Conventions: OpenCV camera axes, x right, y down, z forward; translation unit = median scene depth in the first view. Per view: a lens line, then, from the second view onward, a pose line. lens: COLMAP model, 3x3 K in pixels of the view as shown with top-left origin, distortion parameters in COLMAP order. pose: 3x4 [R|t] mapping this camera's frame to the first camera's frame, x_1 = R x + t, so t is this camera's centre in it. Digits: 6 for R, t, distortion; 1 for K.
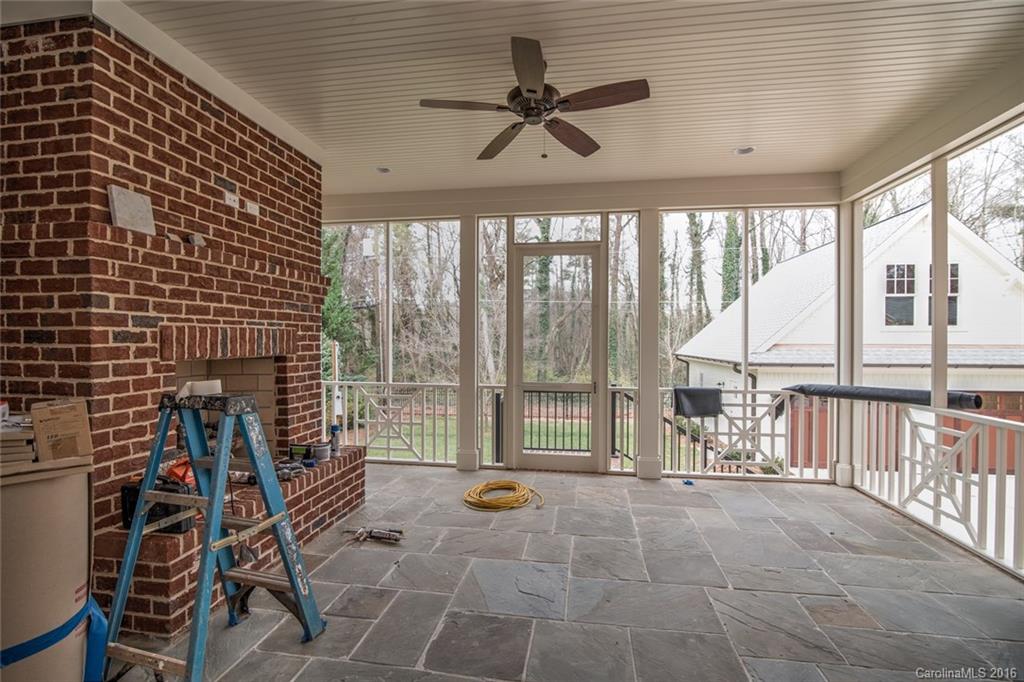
lens RADIAL K [[472.7, 0, 501.7], [0, 472.7, 343.3], [0, 0, 1]] dist [-0.017344, 0.001591]
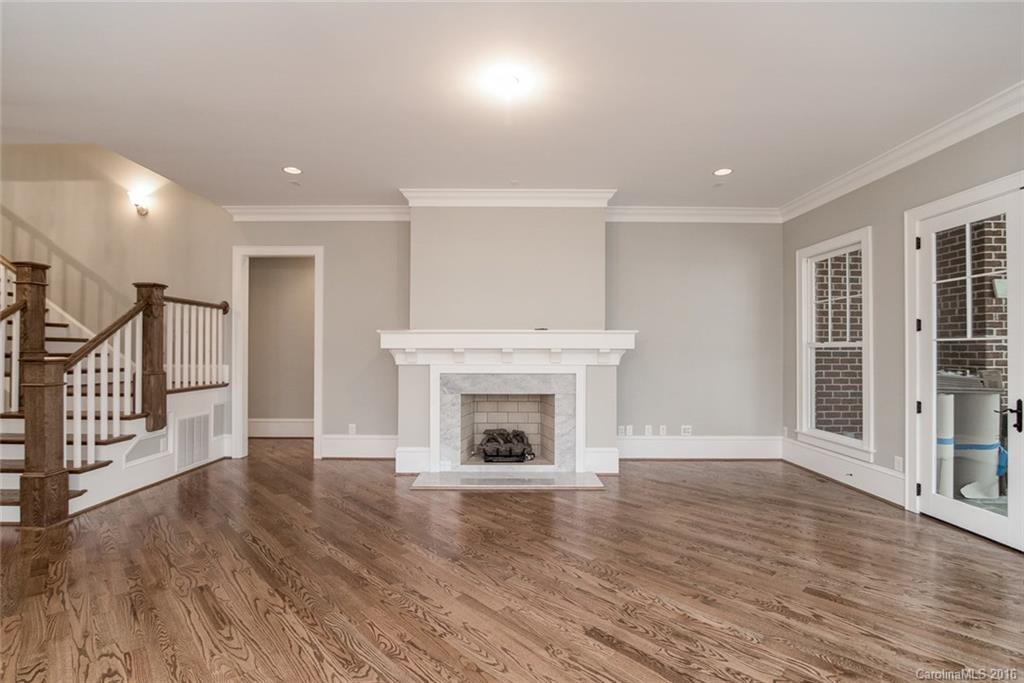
lens RADIAL K [[472.7, 0, 508.2], [0, 472.7, 342.0], [0, 0, 1]] dist [-0.017344, 0.001591]
pose [[0.160780, -0.007207, -0.986964, 0.978433], [-0.000643, 0.999972, -0.007406, -0.023727], [0.986990, 0.001825, 0.160771, -1.650370]]
